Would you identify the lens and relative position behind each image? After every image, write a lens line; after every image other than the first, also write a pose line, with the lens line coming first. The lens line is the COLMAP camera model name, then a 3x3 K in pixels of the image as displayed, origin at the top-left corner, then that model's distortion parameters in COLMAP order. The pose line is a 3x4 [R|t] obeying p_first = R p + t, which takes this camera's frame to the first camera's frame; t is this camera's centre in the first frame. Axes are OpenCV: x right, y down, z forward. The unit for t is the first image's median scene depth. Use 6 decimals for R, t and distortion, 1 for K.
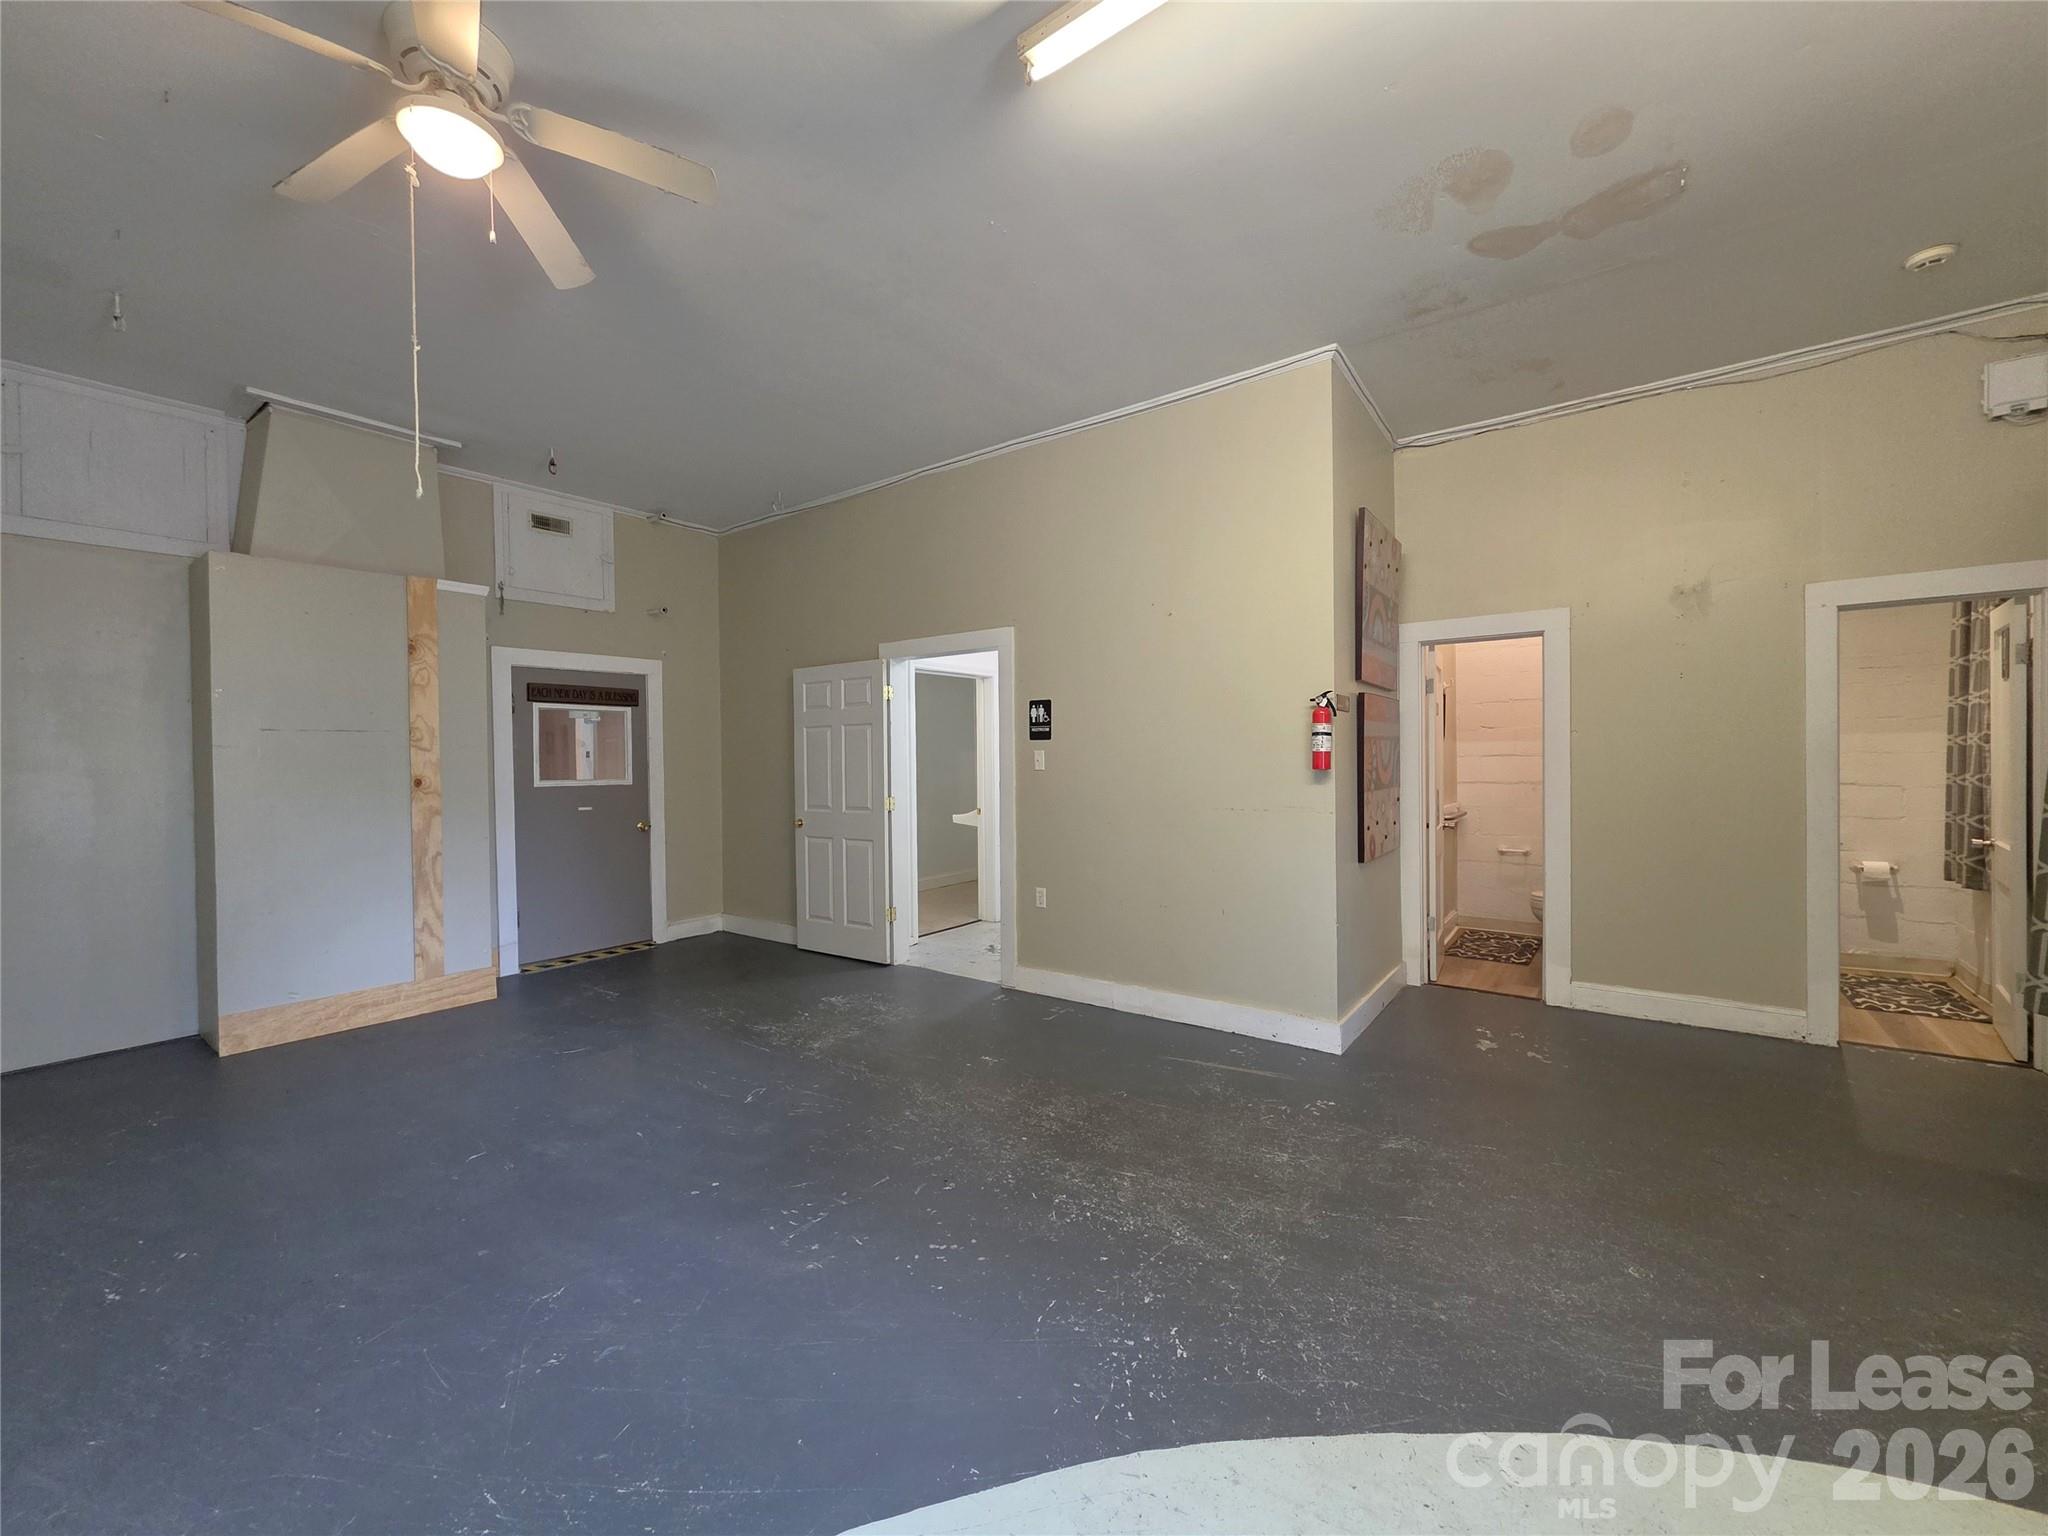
lens RADIAL K [[816.0, 0, 1030.7], [0, 816.0, 765.4], [0, 0, 1]] dist [0.006119, -0.000526]
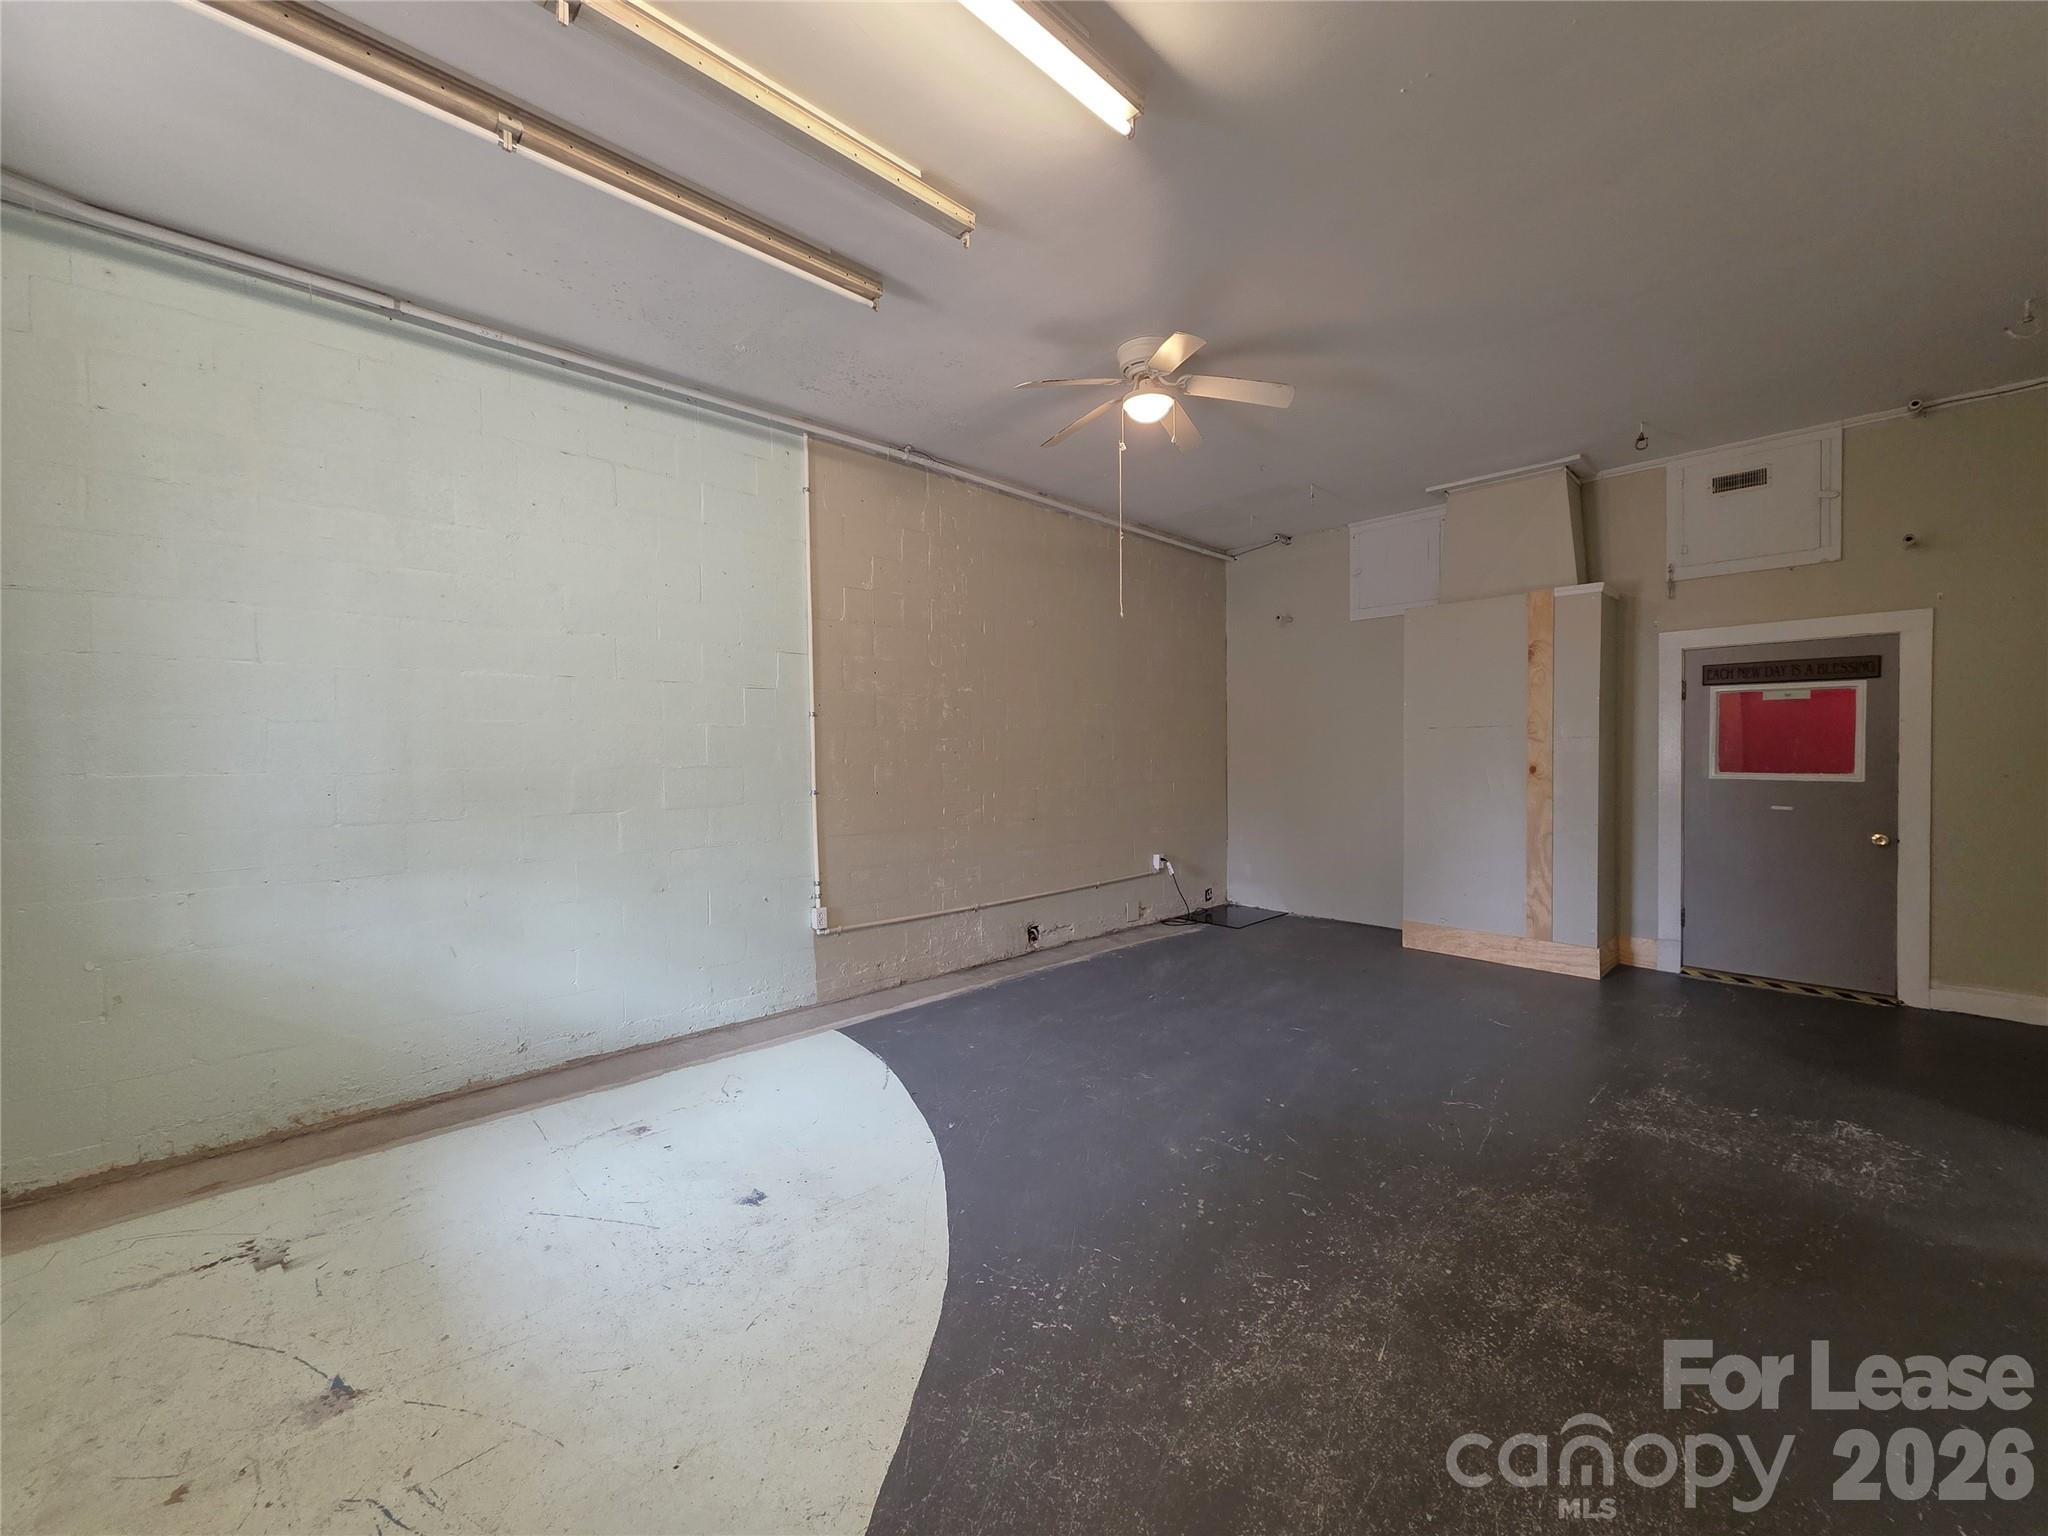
lens RADIAL K [[816.0, 0, 1029.9], [0, 816.0, 765.2], [0, 0, 1]] dist [0.006119, -0.000526]
pose [[-0.159241, 0.029374, -0.986803, 0.505337], [-0.001164, 0.999551, 0.029941, -0.018760], [0.987239, 0.005916, -0.159136, 0.478725]]
